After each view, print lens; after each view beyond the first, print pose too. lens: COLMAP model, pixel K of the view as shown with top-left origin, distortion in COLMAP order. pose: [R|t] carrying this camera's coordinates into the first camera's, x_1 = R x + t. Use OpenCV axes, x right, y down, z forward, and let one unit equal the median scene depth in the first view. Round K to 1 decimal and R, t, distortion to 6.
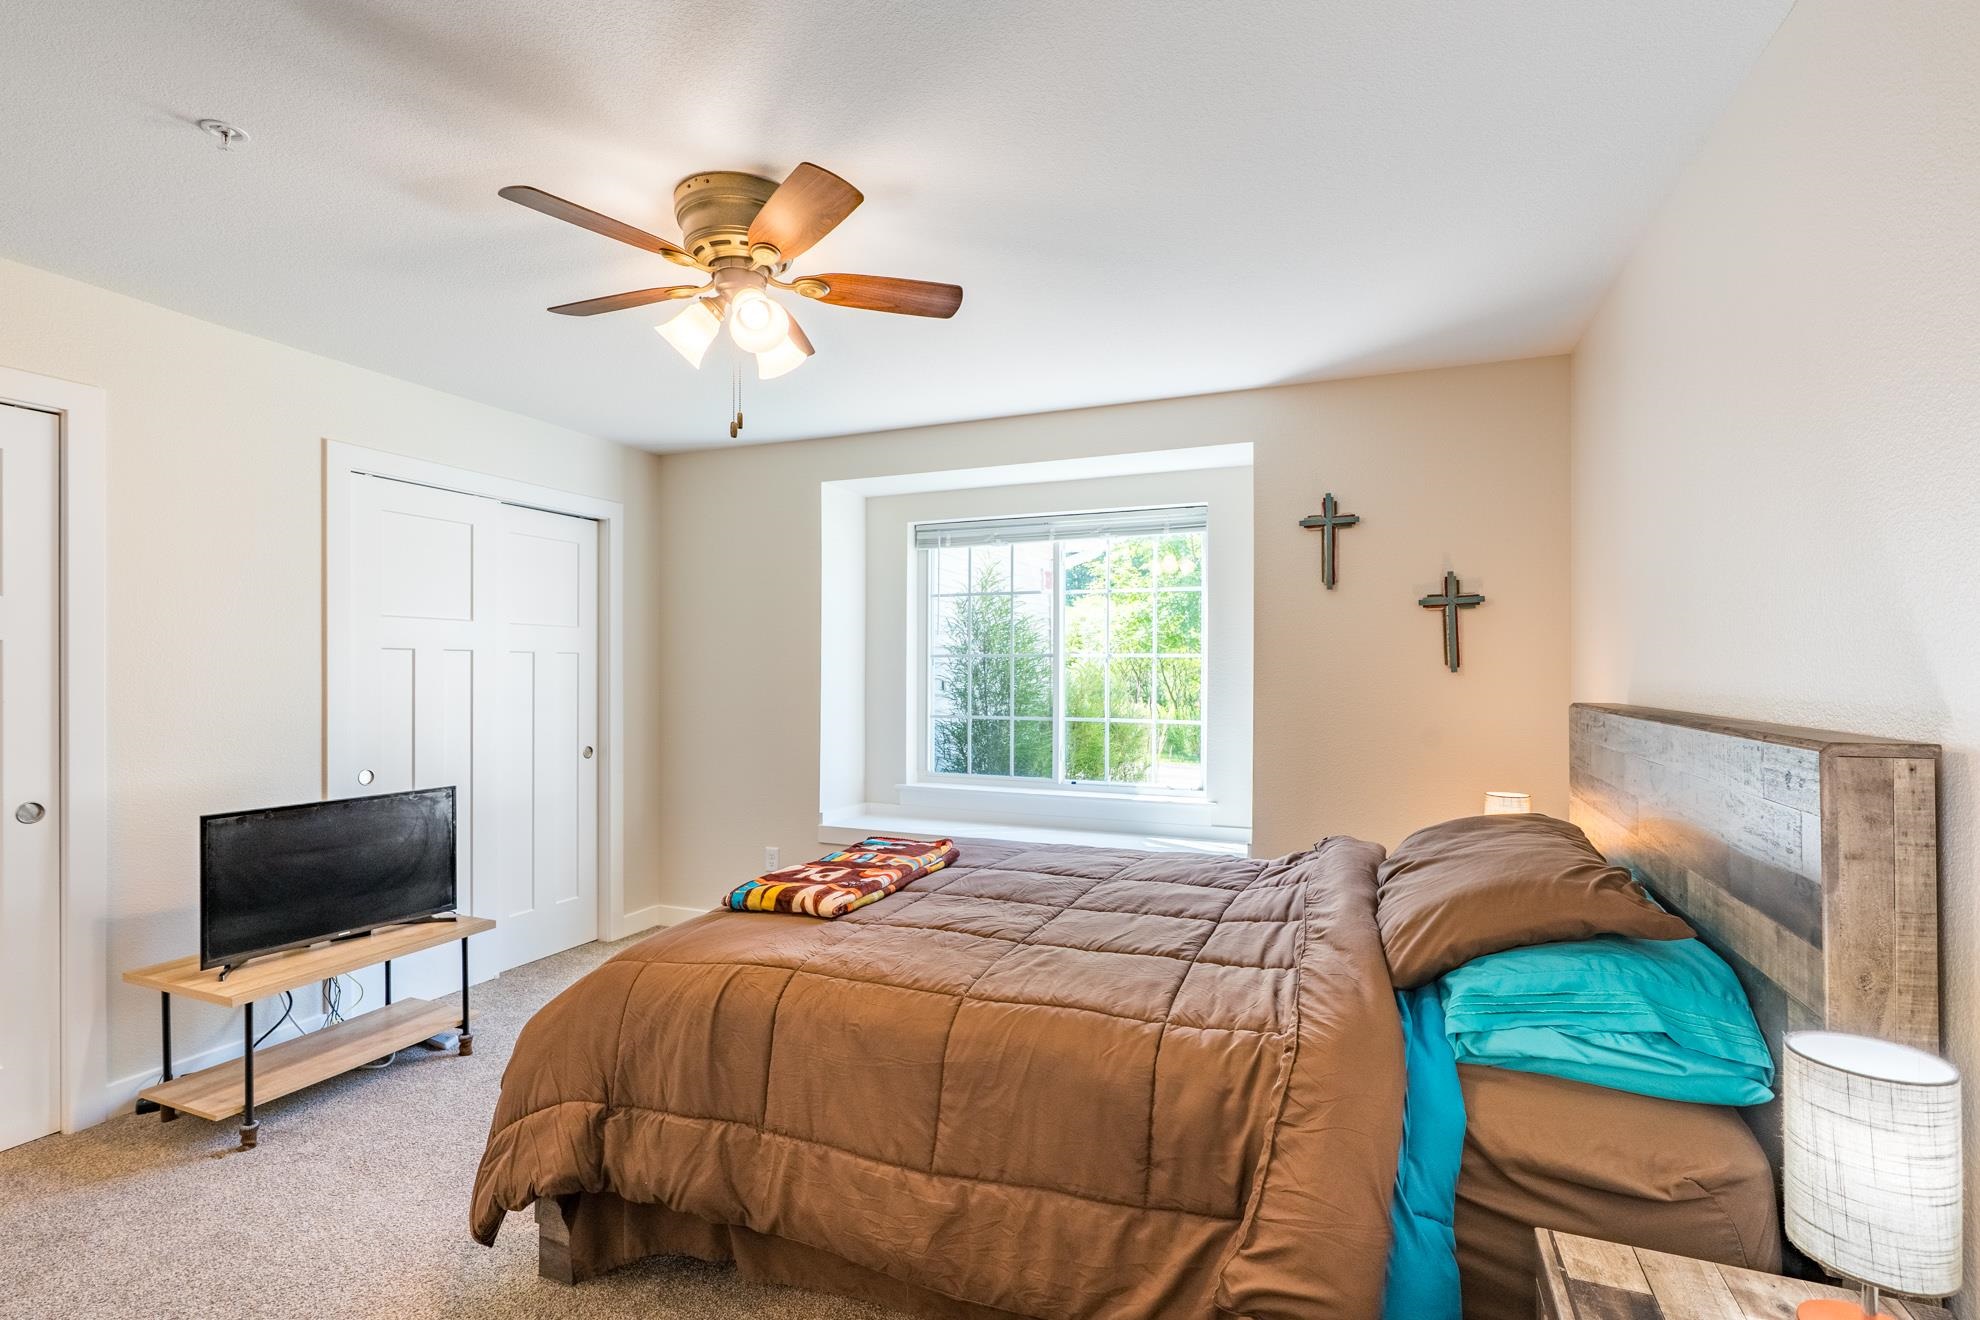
lens RADIAL K [[894.9, 0, 978.3], [0, 894.9, 669.1], [0, 0, 1]] dist [-0.005444, 0.001322]
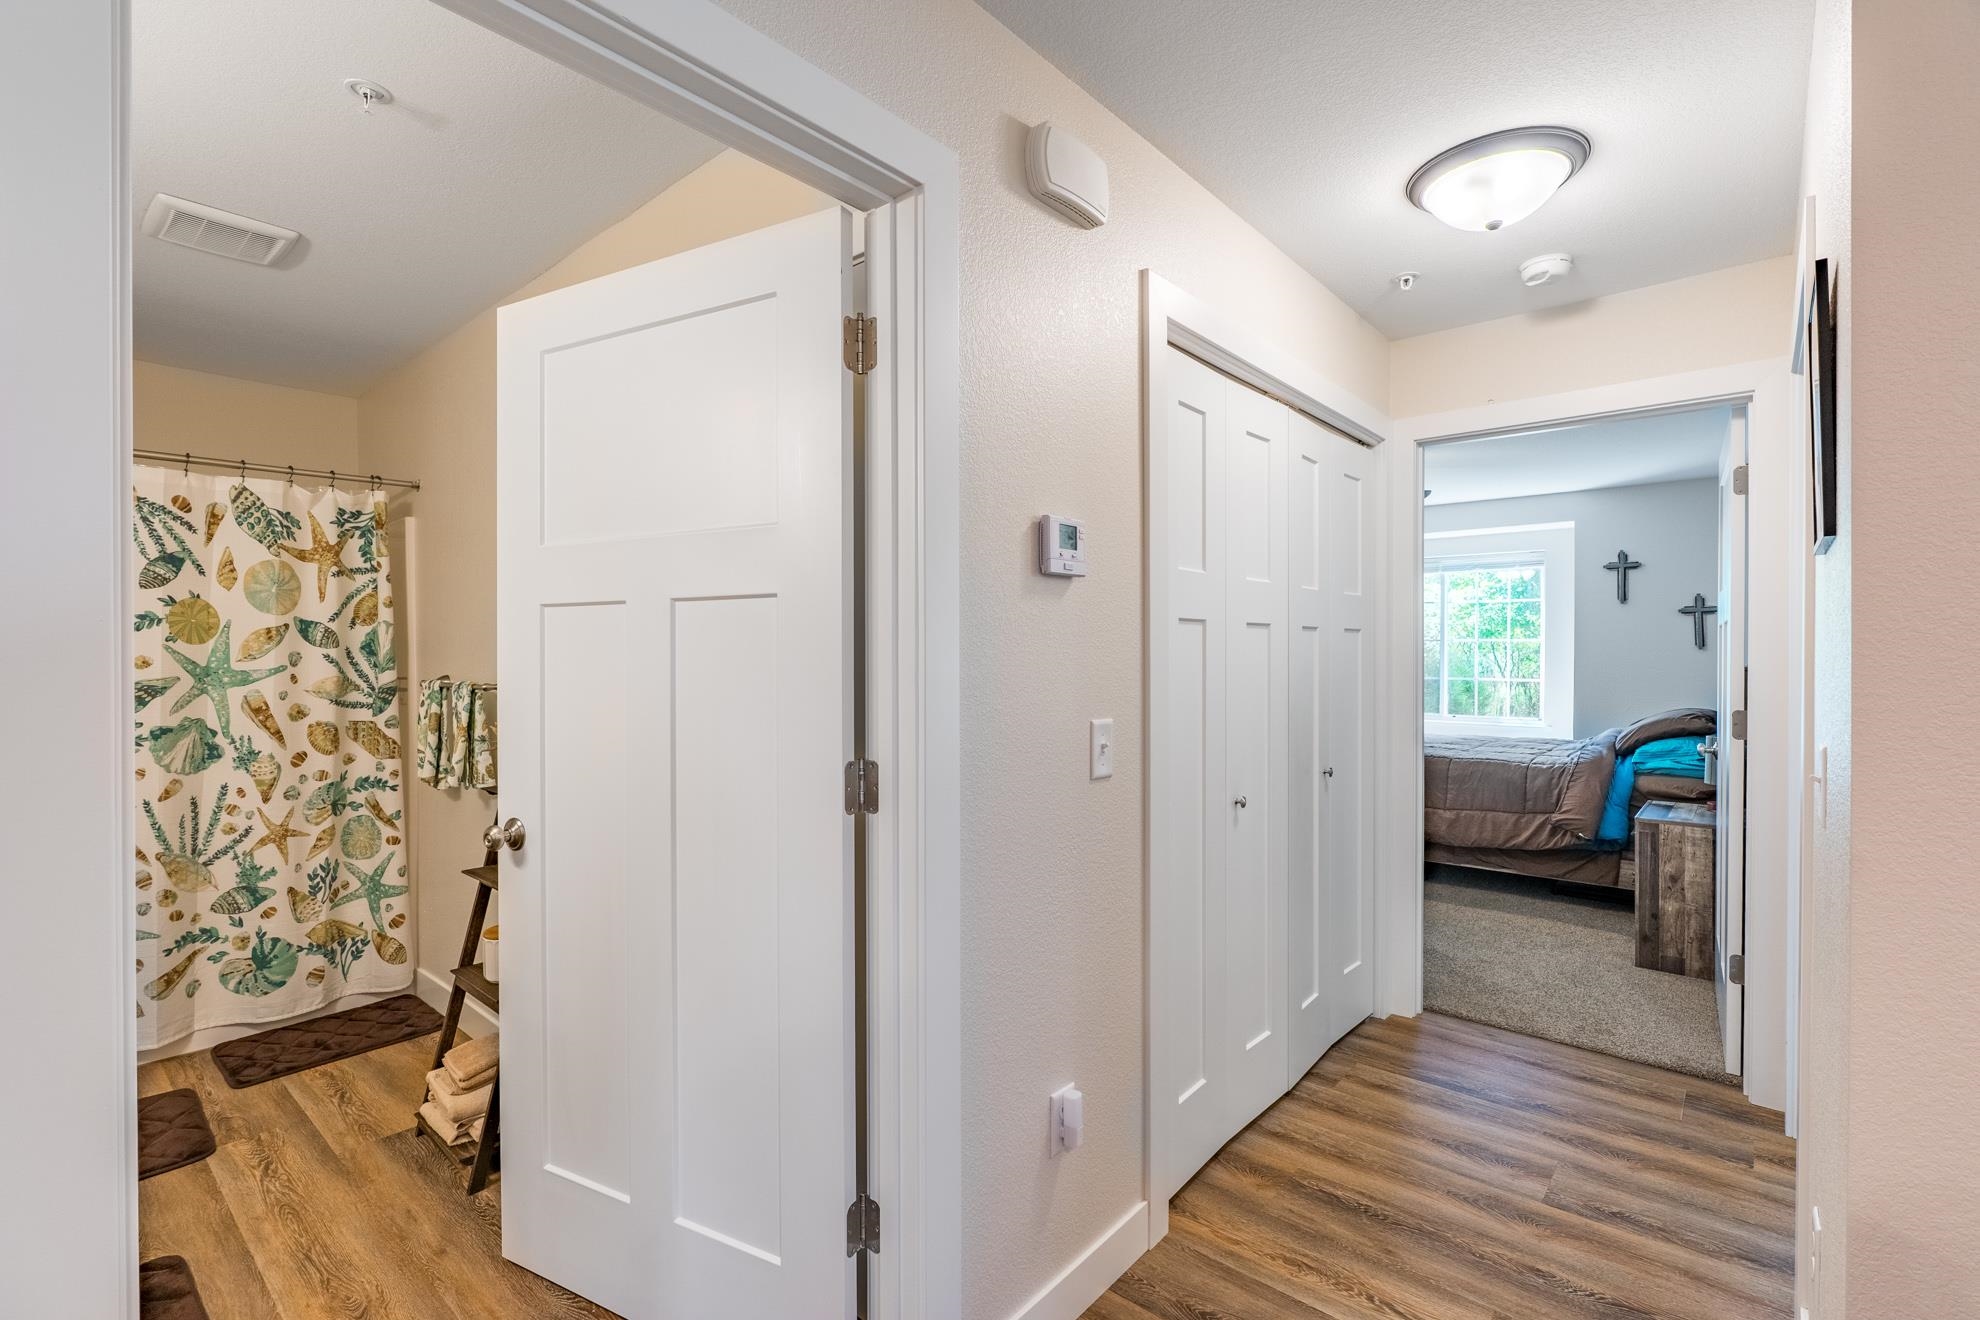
lens RADIAL K [[899.5, 0, 990.0], [0, 899.5, 660.0], [0, 0, 1]] dist [-0.005176, -0.000044]
pose [[0.954695, -0.002908, -0.297571, -0.302219], [0.004389, 0.999981, 0.004310, 0.009794], [0.297552, -0.005421, 0.954690, -1.172370]]
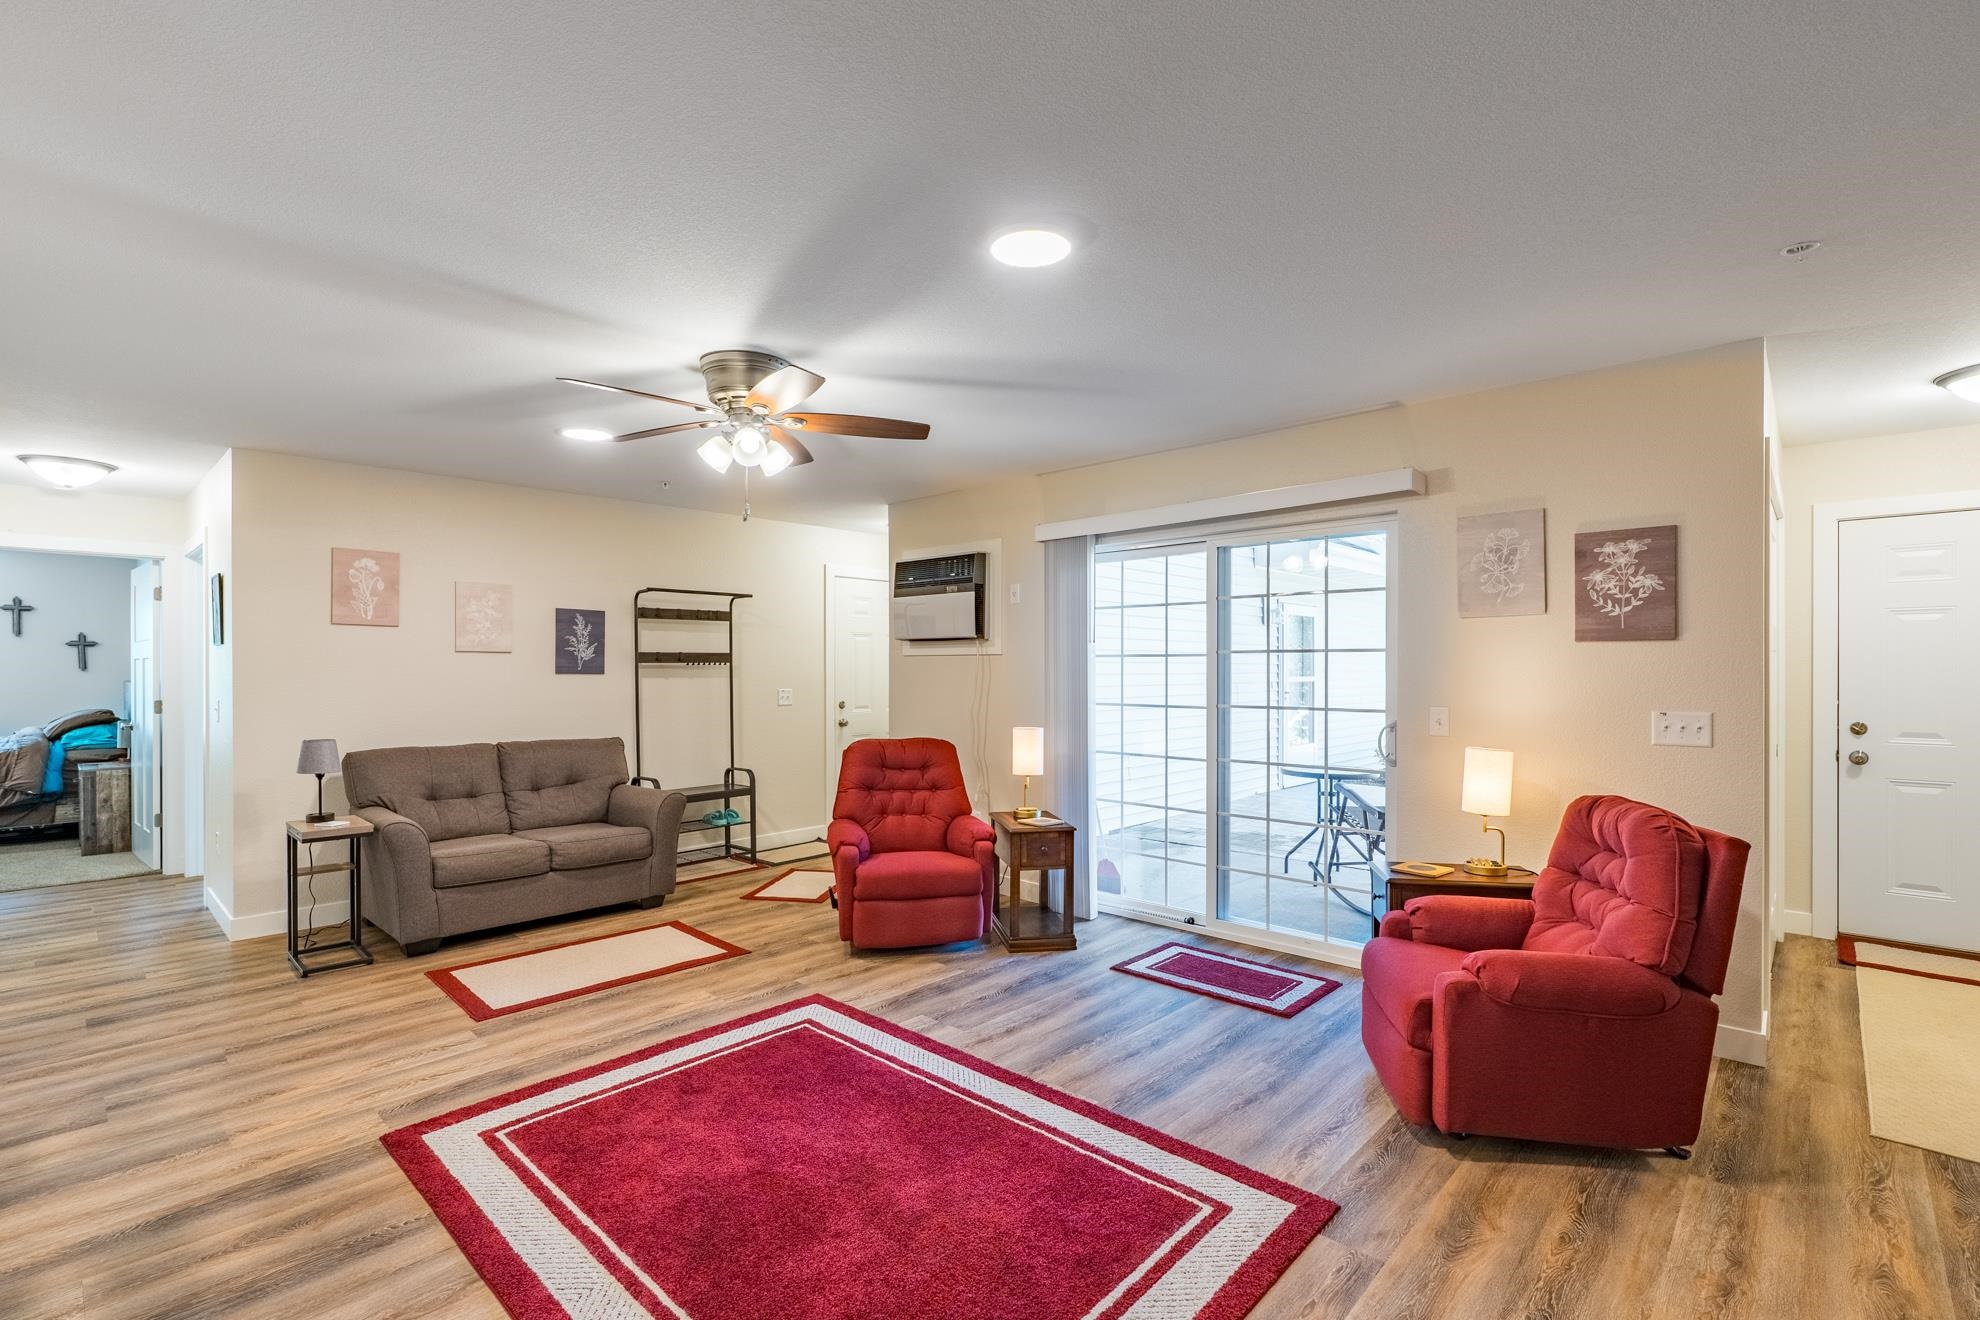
lens RADIAL K [[894.9, 0, 978.3], [0, 894.9, 669.1], [0, 0, 1]] dist [-0.005444, 0.001322]
pose [[0.343937, -0.008644, 0.938953, -1.027245], [0.007709, 0.999950, 0.006382, 0.000562], [-0.938961, 0.005043, 0.343987, -2.383255]]
